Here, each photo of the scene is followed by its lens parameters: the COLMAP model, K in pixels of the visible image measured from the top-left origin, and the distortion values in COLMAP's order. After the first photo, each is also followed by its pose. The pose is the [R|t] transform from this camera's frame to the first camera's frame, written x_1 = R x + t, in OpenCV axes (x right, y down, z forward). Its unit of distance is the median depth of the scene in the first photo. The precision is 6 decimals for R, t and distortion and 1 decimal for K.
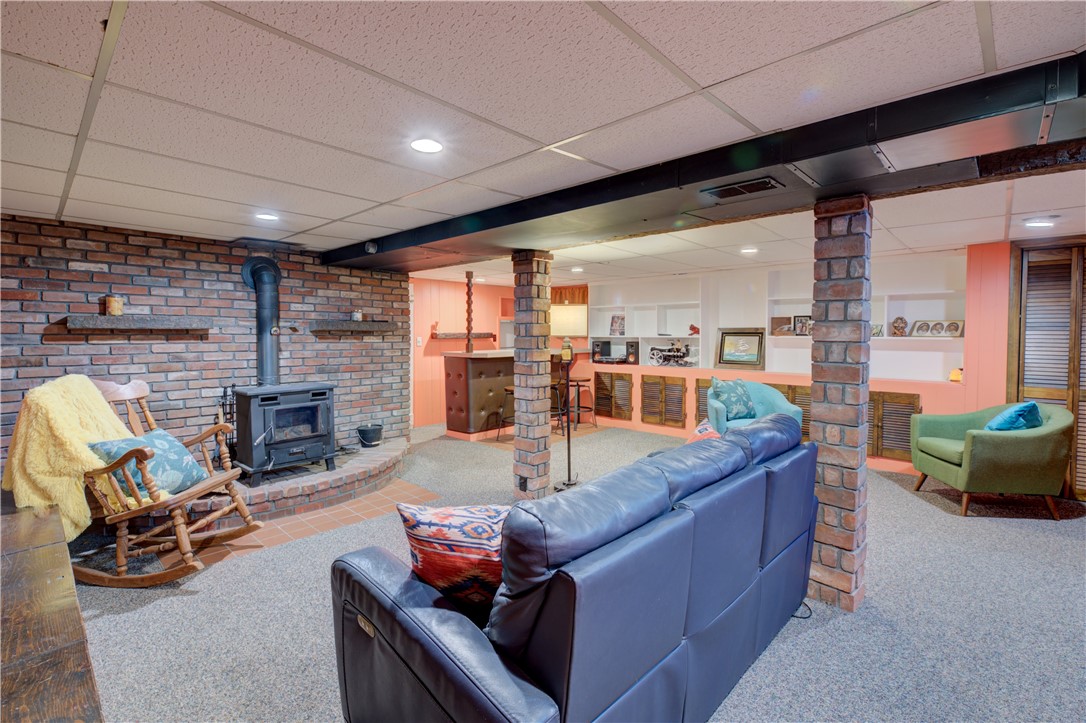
lens RADIAL K [[495.4, 0, 543.3], [0, 495.4, 353.1], [0, 0, 1]] dist [0.016682, 0.000295]
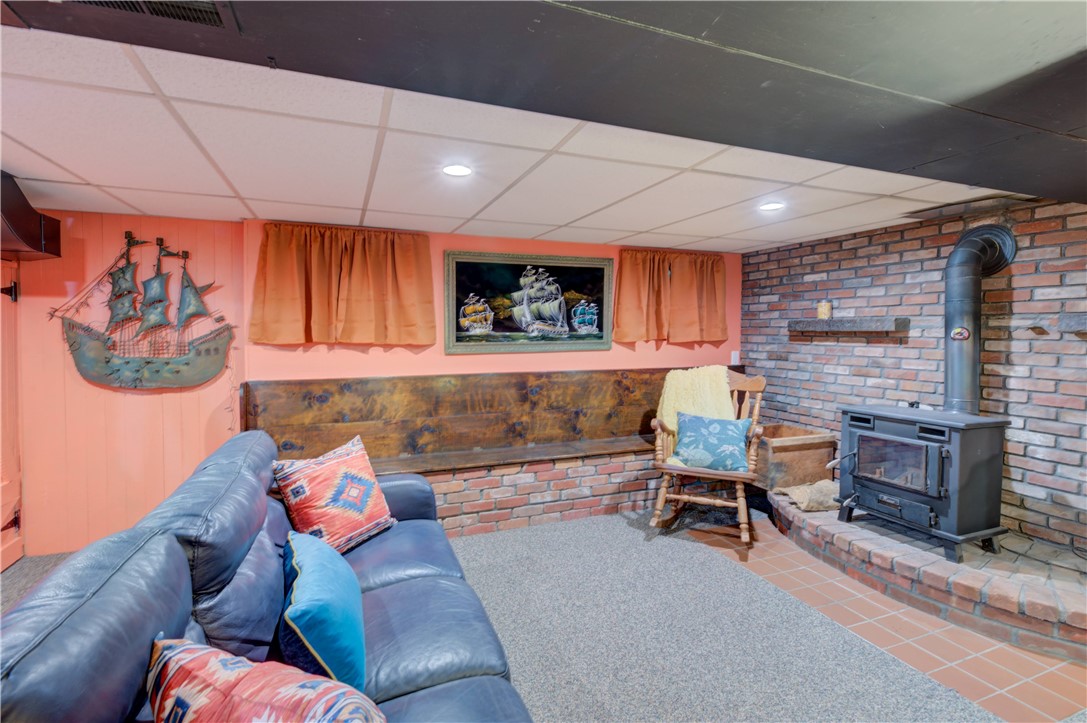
lens RADIAL K [[495.8, 0, 530.3], [0, 495.8, 343.5], [0, 0, 1]] dist [0.016682, 0.000295]
pose [[-0.422441, 0.020942, -0.906149, 0.368555], [-0.040579, 0.998294, 0.041989, -0.038812], [0.905482, 0.054508, -0.420870, 0.817386]]
